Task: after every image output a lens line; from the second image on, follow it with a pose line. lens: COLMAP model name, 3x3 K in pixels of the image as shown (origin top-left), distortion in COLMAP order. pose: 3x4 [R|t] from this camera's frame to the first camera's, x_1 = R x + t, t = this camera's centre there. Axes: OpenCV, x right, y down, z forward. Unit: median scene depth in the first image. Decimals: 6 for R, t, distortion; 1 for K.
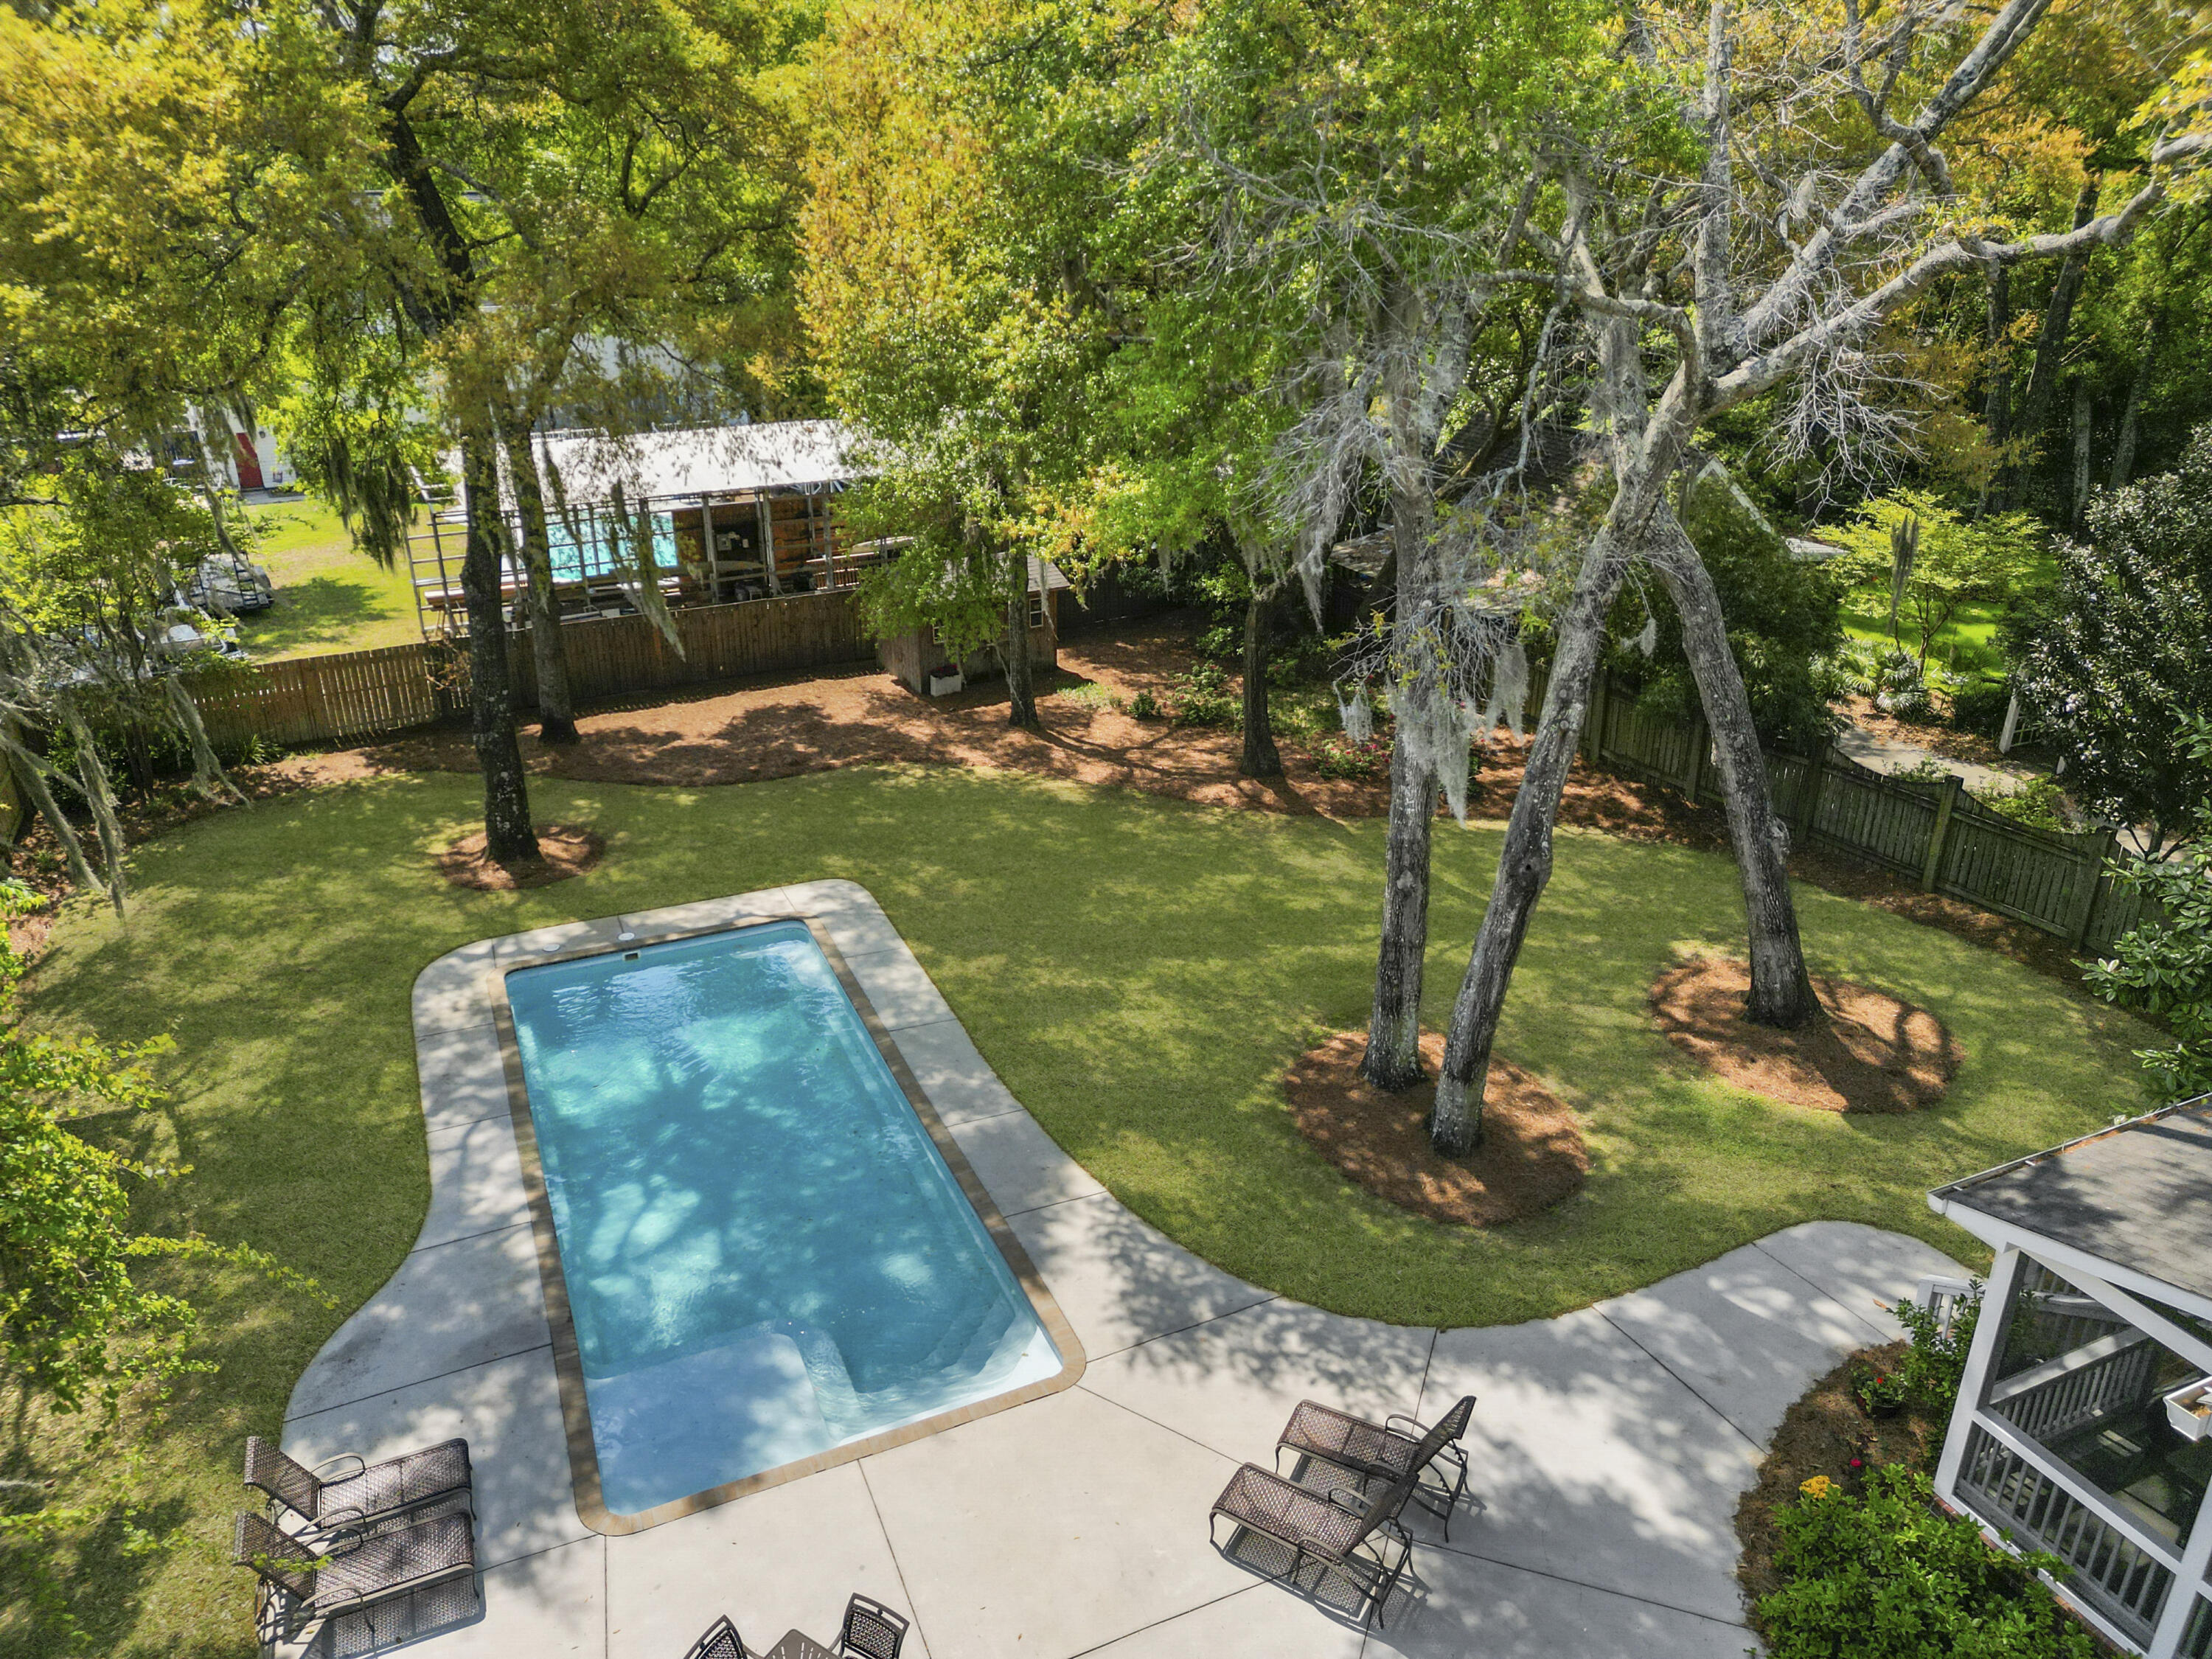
lens RADIAL K [[1536.9, 0, 1120.9], [0, 1536.9, 826.8], [0, 0, 1]] dist [0.040876, -0.011680]
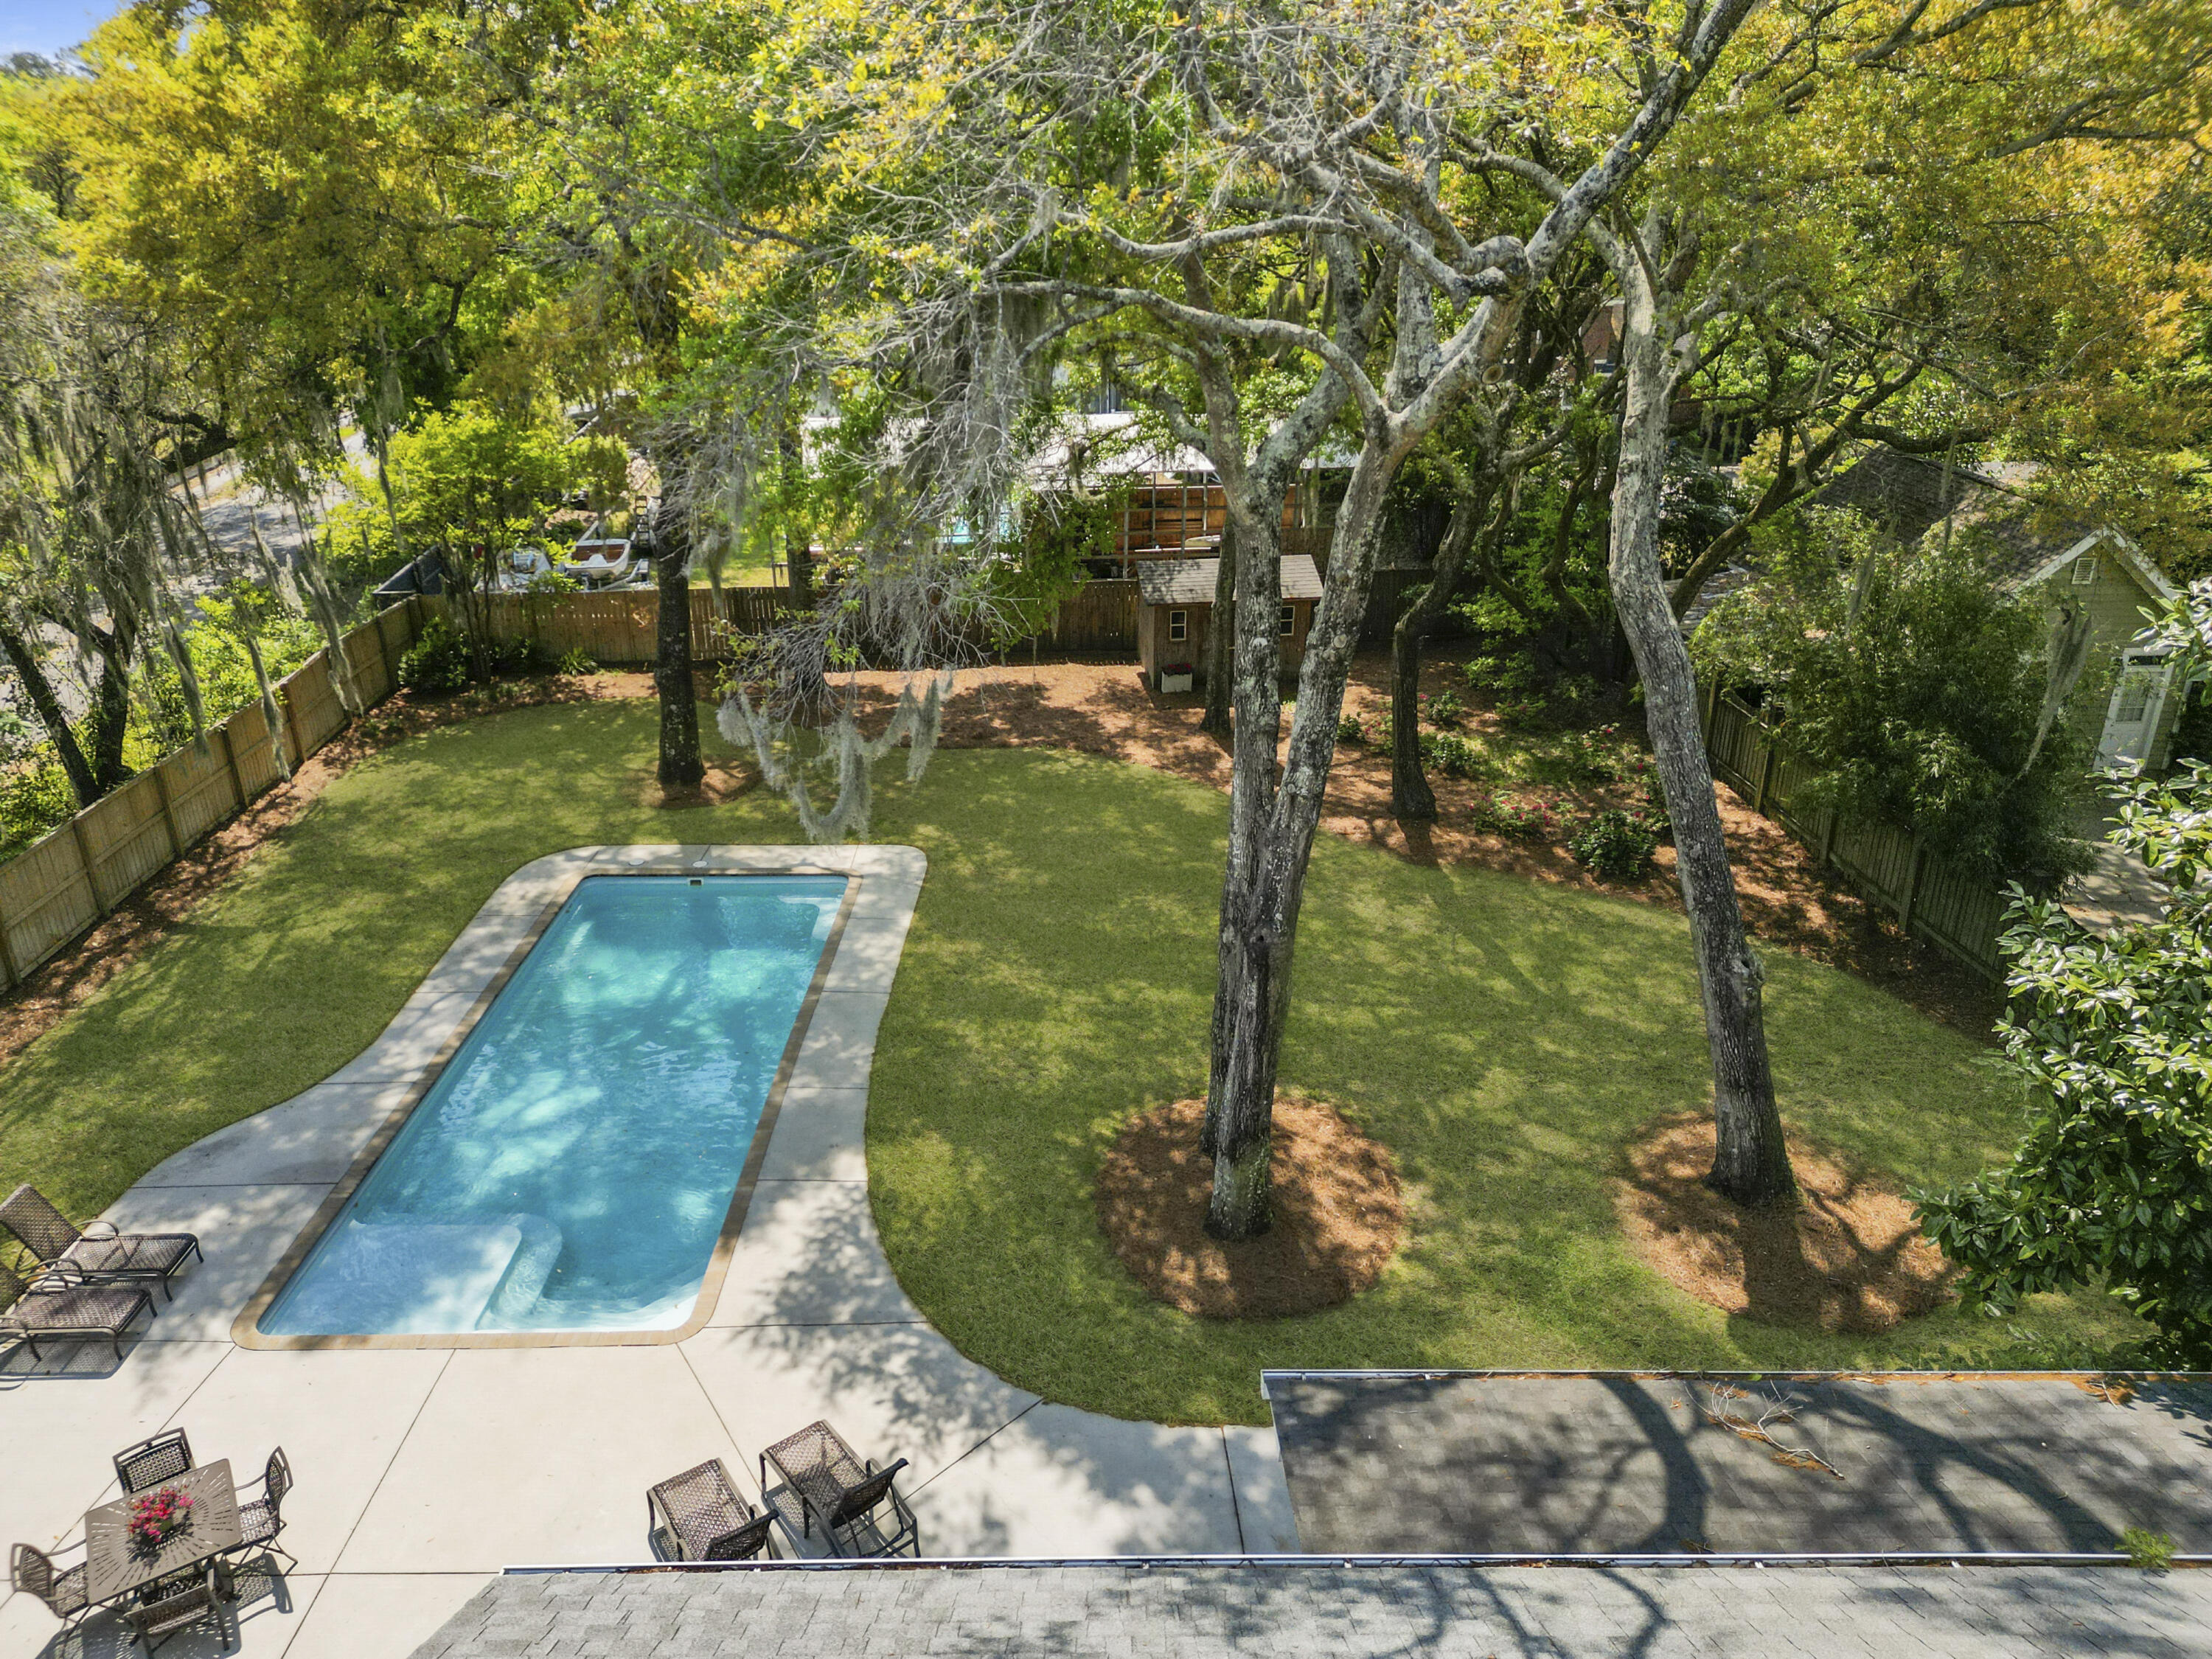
lens RADIAL K [[1536.9, 0, 1113.7], [0, 1536.9, 831.2], [0, 0, 1]] dist [0.040876, -0.011680]
pose [[0.910746, 0.159871, -0.380767, 0.363538], [-0.158033, 0.986766, 0.036316, -0.038837], [0.381533, 0.027099, 0.923958, 0.088329]]
